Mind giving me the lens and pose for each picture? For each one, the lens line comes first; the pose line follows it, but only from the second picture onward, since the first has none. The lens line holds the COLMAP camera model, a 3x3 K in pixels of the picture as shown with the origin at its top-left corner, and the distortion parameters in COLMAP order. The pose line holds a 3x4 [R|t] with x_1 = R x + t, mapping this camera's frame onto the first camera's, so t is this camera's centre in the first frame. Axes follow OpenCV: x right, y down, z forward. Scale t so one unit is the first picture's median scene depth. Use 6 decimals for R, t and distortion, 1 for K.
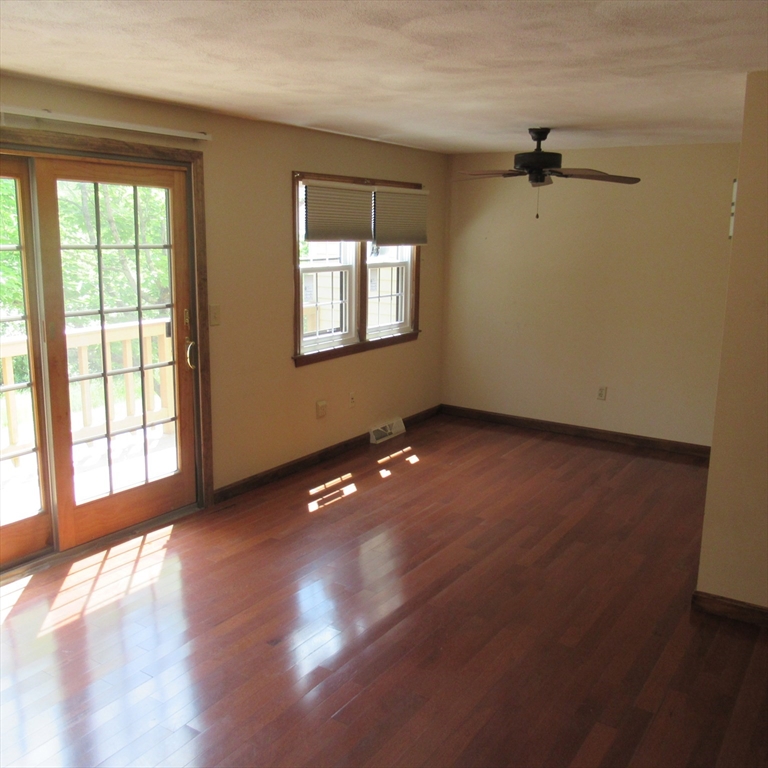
lens RADIAL K [[767.9, 0, 389.9], [0, 767.9, 386.3], [0, 0, 1]] dist [-0.002334, 0.000000]
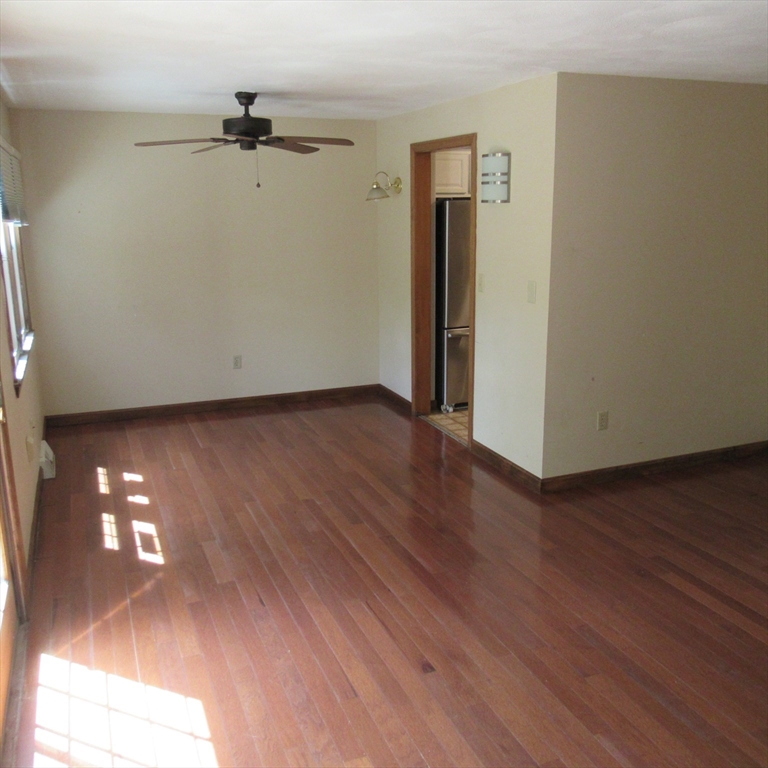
lens RADIAL K [[767.9, 0, 383.4], [0, 767.9, 386.4], [0, 0, 1]] dist [-0.002334, 0.000000]
pose [[0.584594, -0.216316, 0.781957, -0.525912], [0.184912, 0.973959, 0.131190, -0.073326], [-0.789973, 0.067900, 0.609370, 0.305897]]
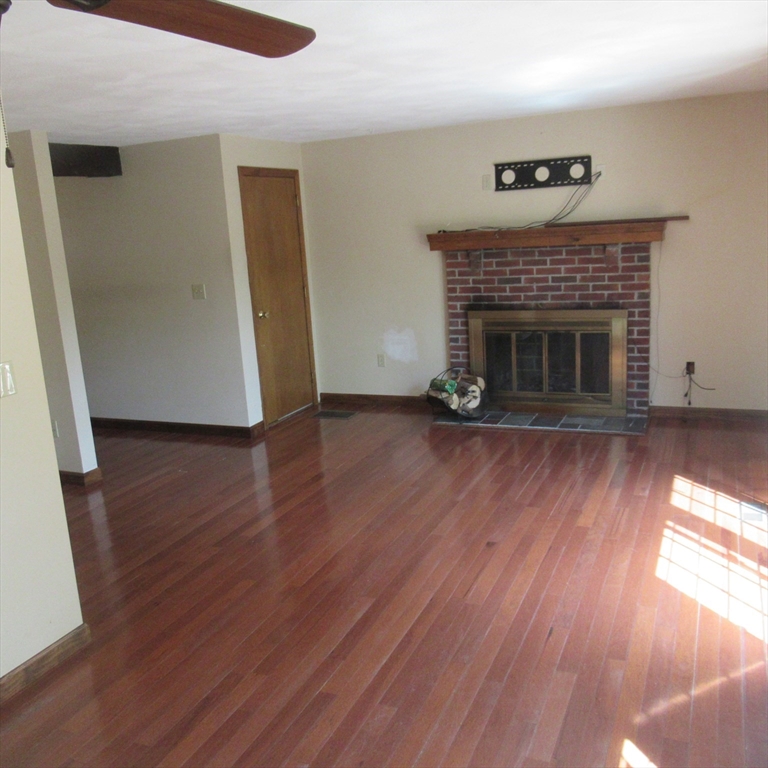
lens RADIAL K [[767.9, 0, 381.9], [0, 767.9, 383.0], [0, 0, 1]] dist [-0.002334, 0.000000]
pose [[-0.987080, 0.075487, -0.141329, 0.113956], [0.013596, 0.918346, 0.395546, -0.255369], [0.159647, 0.388514, -0.907507, 1.291311]]
